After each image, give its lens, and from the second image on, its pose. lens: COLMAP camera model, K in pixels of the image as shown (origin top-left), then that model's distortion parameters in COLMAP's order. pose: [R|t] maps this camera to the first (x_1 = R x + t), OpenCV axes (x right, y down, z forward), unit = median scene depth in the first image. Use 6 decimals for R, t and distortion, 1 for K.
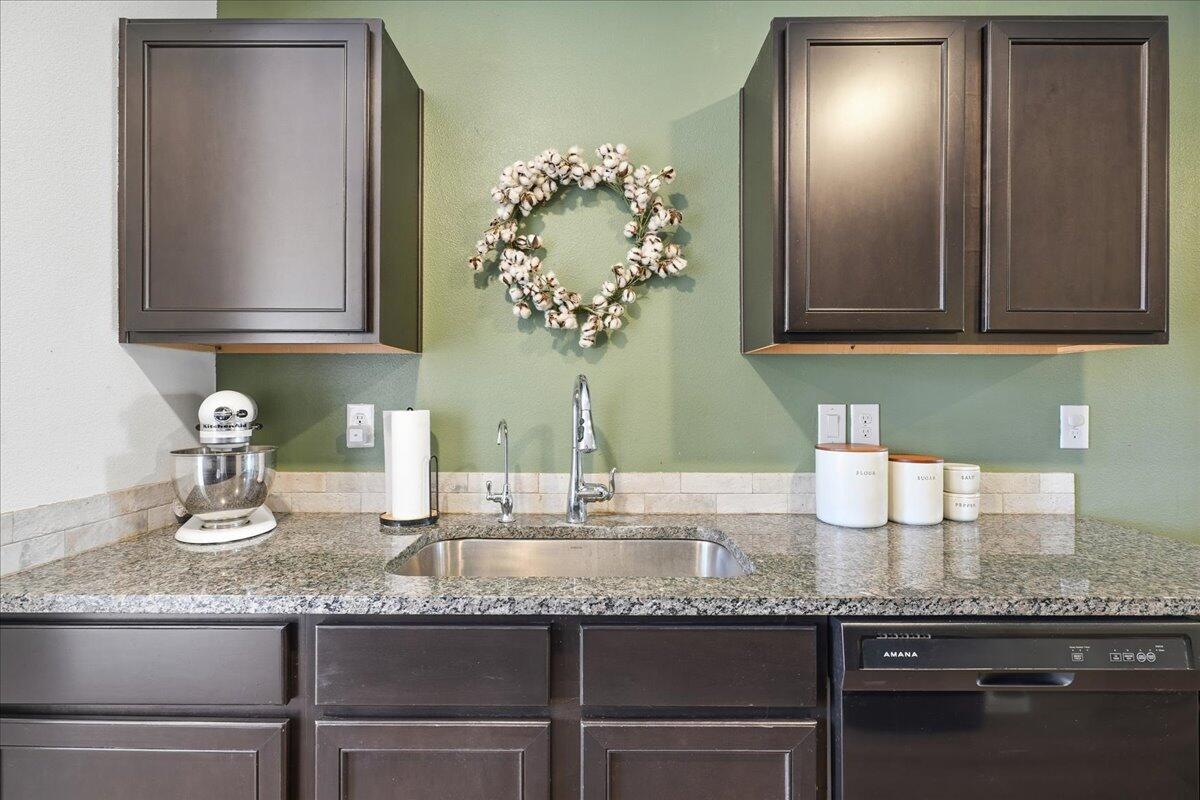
lens RADIAL K [[546.2, 0, 597.3], [0, 546.2, 390.1], [0, 0, 1]] dist [-0.000427, 0.000519]
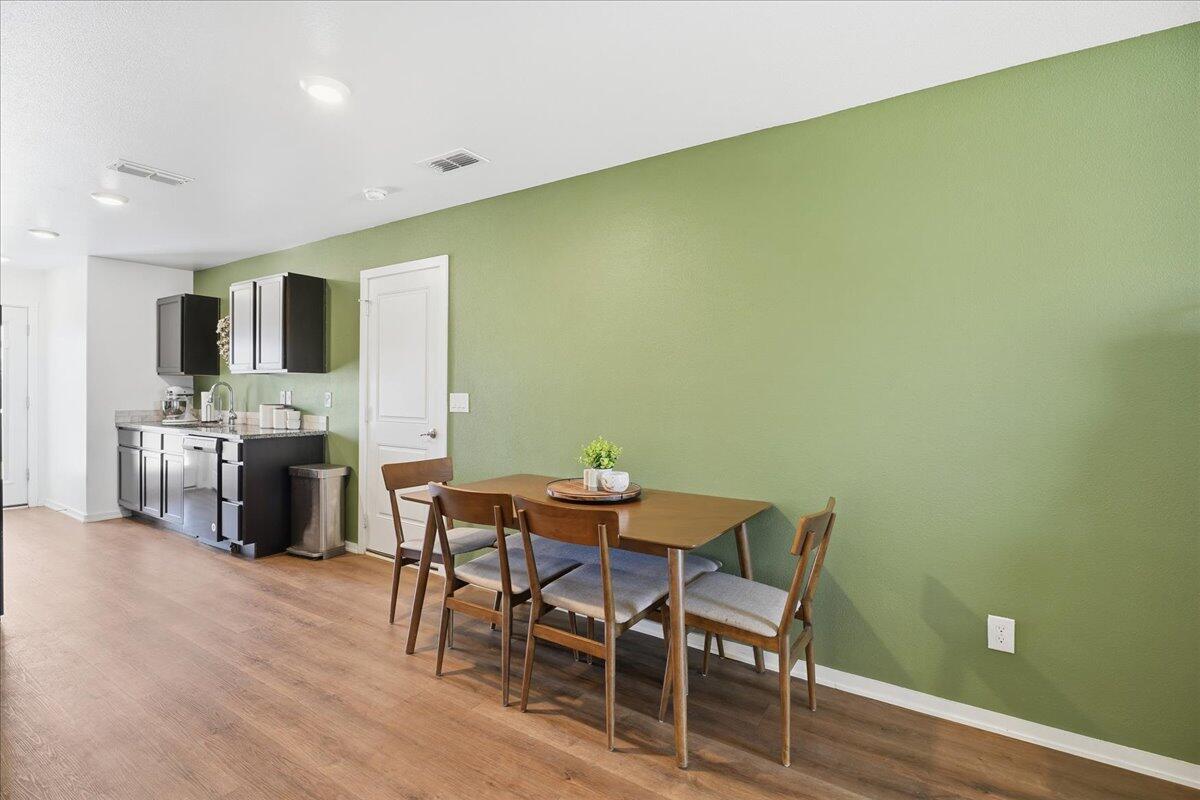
lens RADIAL K [[578.3, 0, 597.5], [0, 578.3, 389.6], [0, 0, 1]] dist [-0.000046, 0.000239]
pose [[0.829569, 0.003097, -0.558395, 3.855584], [-0.000238, 0.999986, 0.005193, 0.001502], [0.558404, -0.004175, 0.829559, -0.716853]]
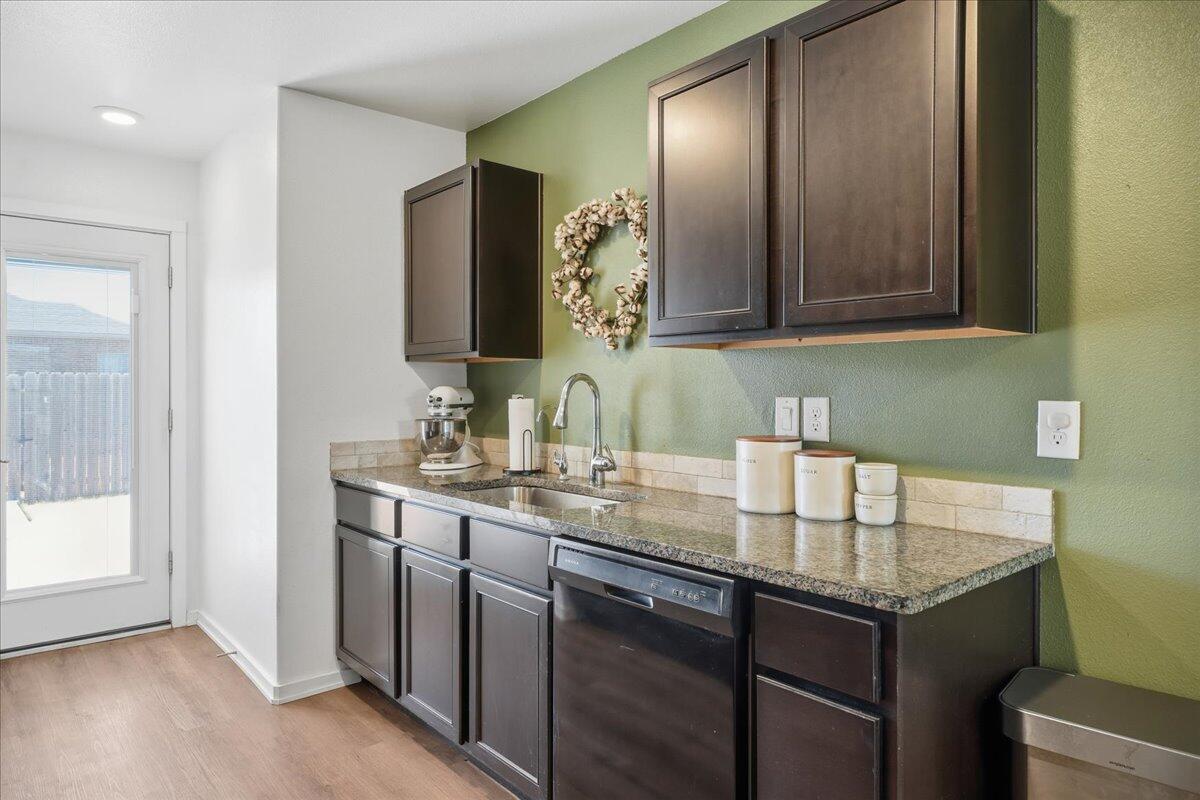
lens RADIAL K [[755.7, 0, 601.1], [0, 755.7, 385.6], [0, 0, 1]] dist [-0.000704, -0.000074]
pose [[0.650797, -0.004801, -0.759237, 1.346757], [0.008367, 0.999965, 0.000849, 0.000560], [0.759206, -0.006905, 0.650814, -0.173222]]
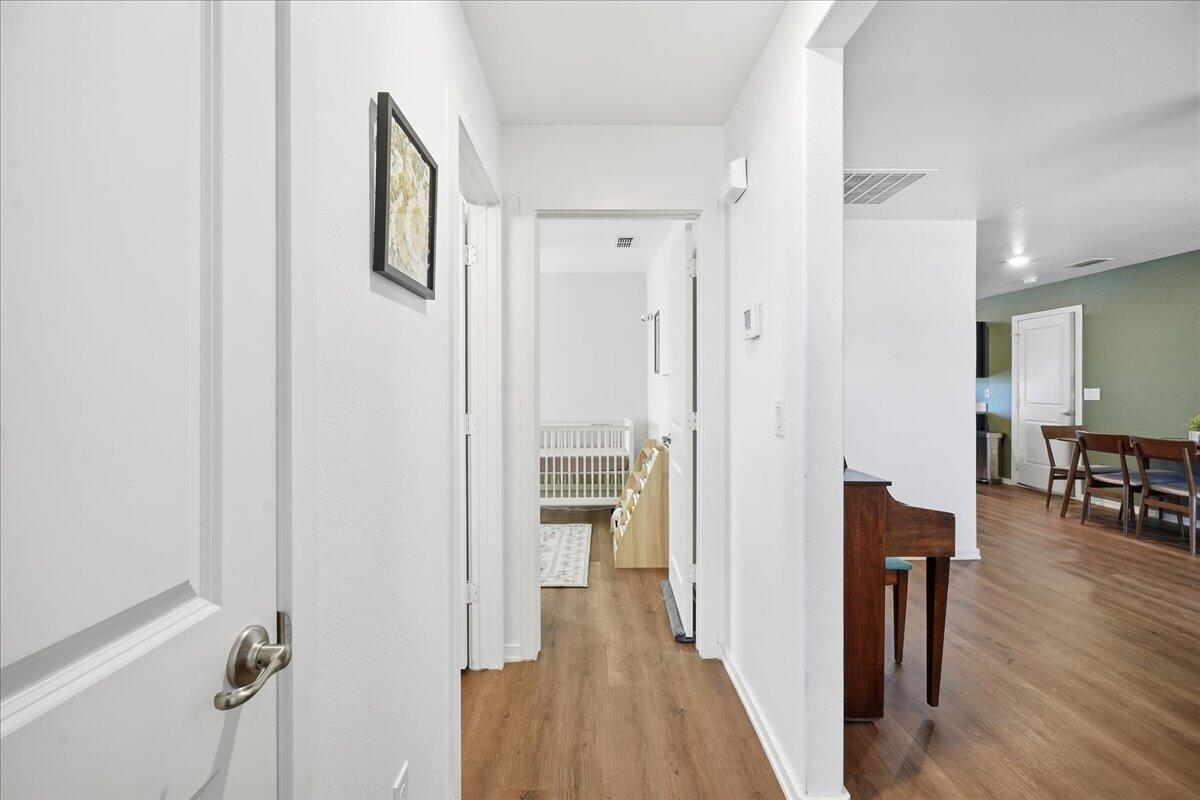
lens RADIAL K [[546.2, 0, 597.3], [0, 546.2, 390.1], [0, 0, 1]] dist [-0.000427, 0.000519]
pose [[0.028379, 0.003666, -0.999591, 5.757521], [0.009744, 0.999945, 0.003944, -0.010967], [0.999550, -0.009852, 0.028342, -2.607422]]
